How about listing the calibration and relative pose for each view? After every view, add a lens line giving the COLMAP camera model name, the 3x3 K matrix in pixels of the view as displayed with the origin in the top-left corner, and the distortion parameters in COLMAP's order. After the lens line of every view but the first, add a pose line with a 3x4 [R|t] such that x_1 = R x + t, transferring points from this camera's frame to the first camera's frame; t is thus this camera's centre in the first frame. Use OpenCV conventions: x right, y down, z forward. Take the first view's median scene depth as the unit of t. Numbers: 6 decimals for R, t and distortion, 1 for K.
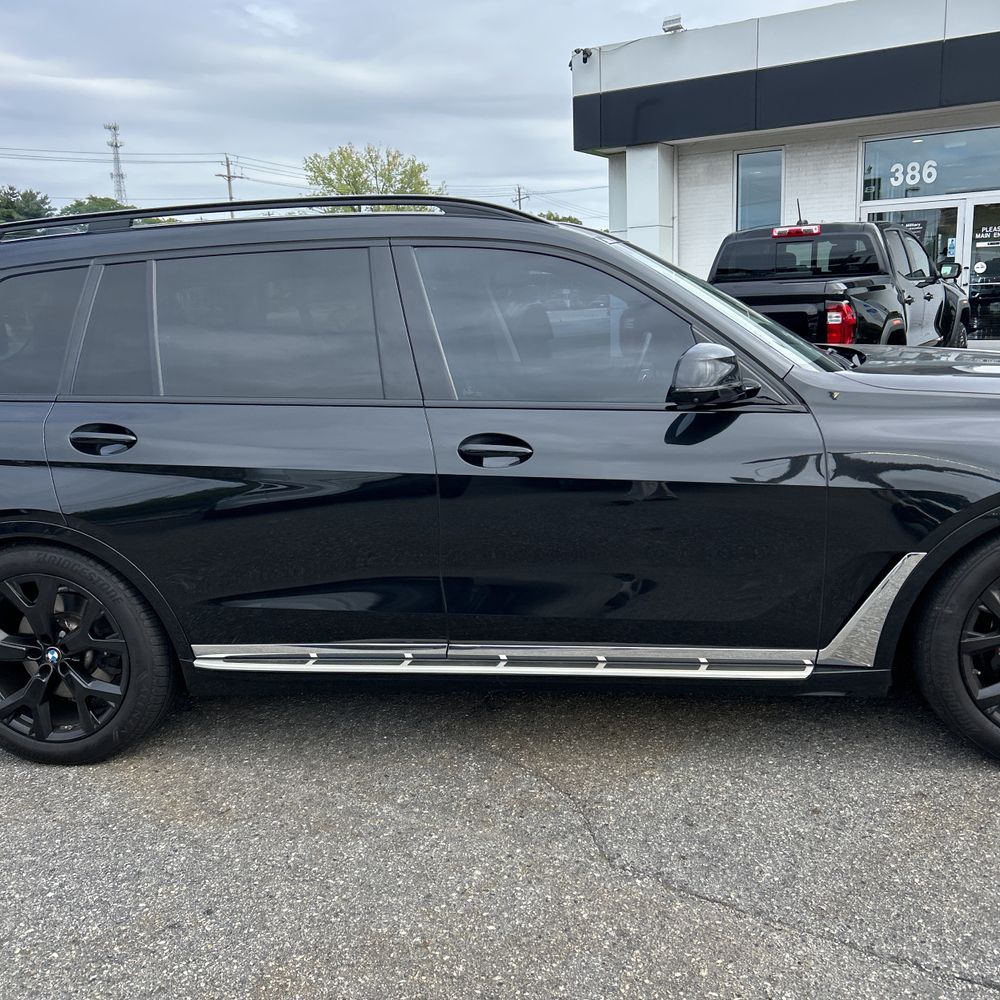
lens RADIAL K [[1008.5, 0, 511.2], [0, 1008.5, 498.1], [0, 0, 1]] dist [0.008791, -0.000451]
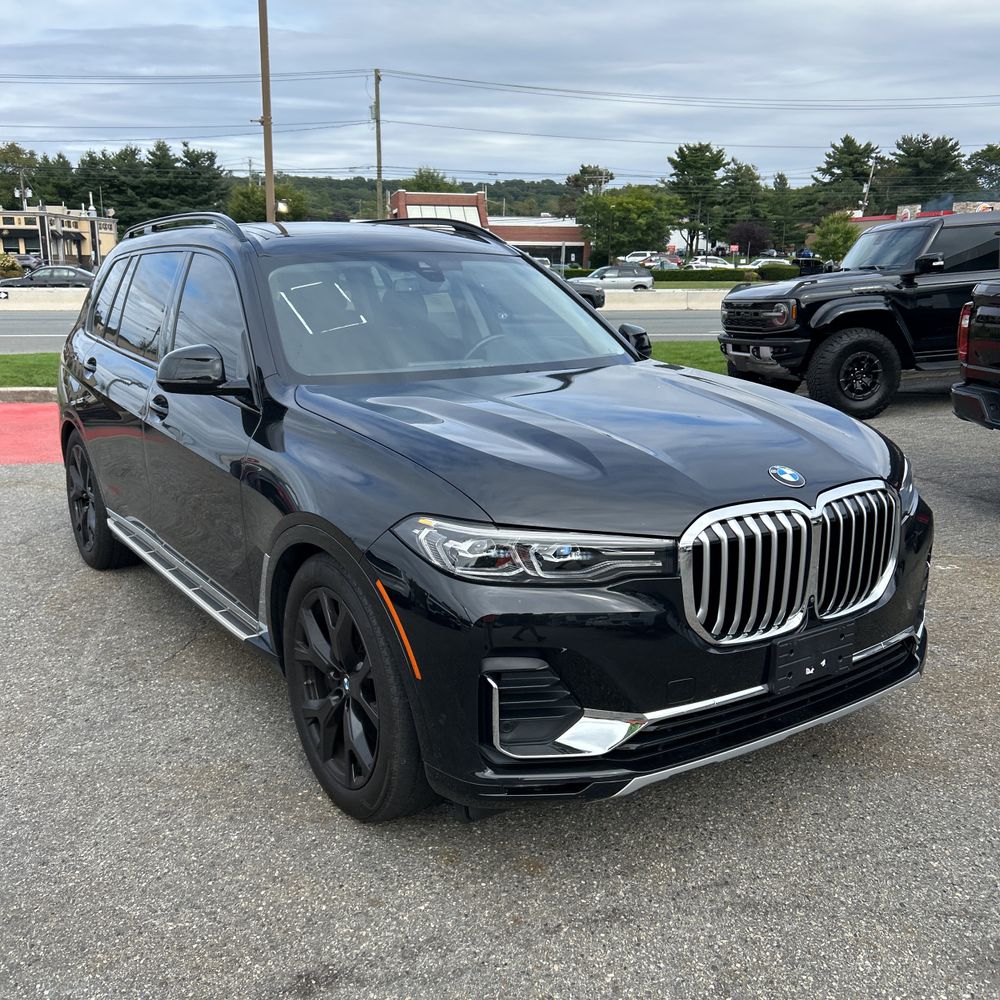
lens RADIAL K [[1029.0, 0, 500.6], [0, 1029.0, 496.1], [0, 0, 1]] dist [0.014655, -0.002548]
pose [[0.654779, 0.205579, -0.727325, 0.693411], [-0.173922, 0.977457, 0.119705, -0.094056], [0.735538, 0.048118, 0.675773, 0.214905]]
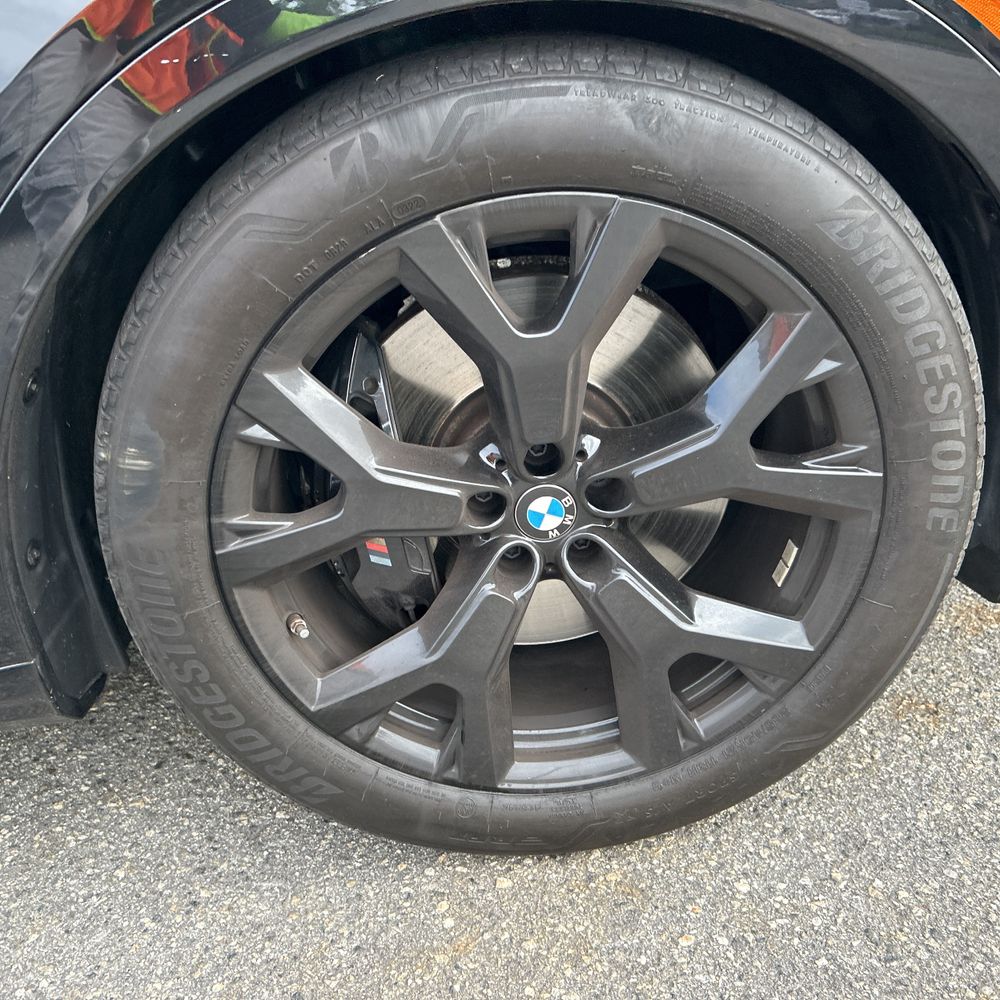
lens RADIAL K [[1029.0, 0, 500.6], [0, 1029.0, 496.1], [0, 0, 1]] dist [0.014655, -0.002548]
pose [[0.975102, -0.151522, 0.161918, 0.247063], [0.106246, 0.960114, 0.258636, 0.029422], [-0.194649, -0.234993, 0.952308, 0.360218]]
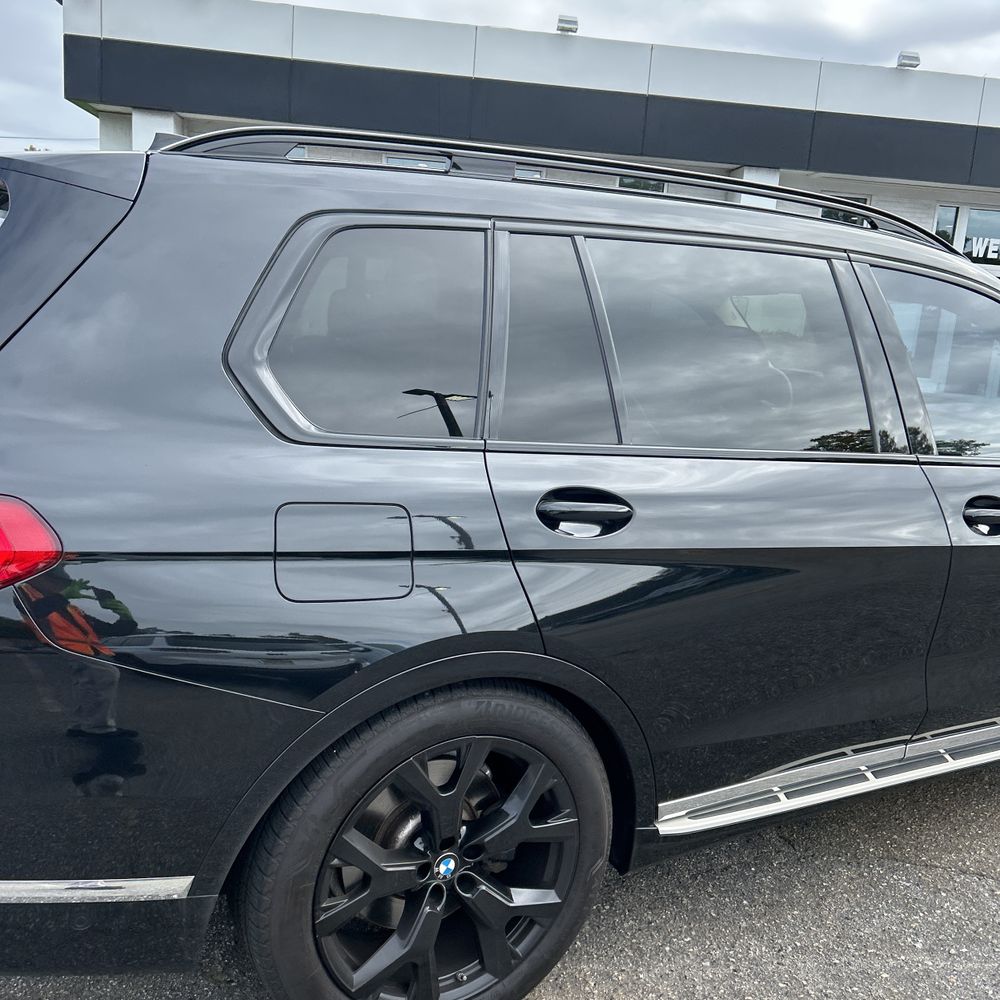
lens RADIAL K [[1012.2, 0, 499.3], [0, 1012.2, 505.0], [0, 0, 1]] dist [0.013777, -0.014492]
pose [[0.789369, -0.020238, 0.613585, -0.472080], [0.013115, 0.999784, 0.016103, -0.041663], [-0.613779, -0.004664, 0.789464, 0.297222]]
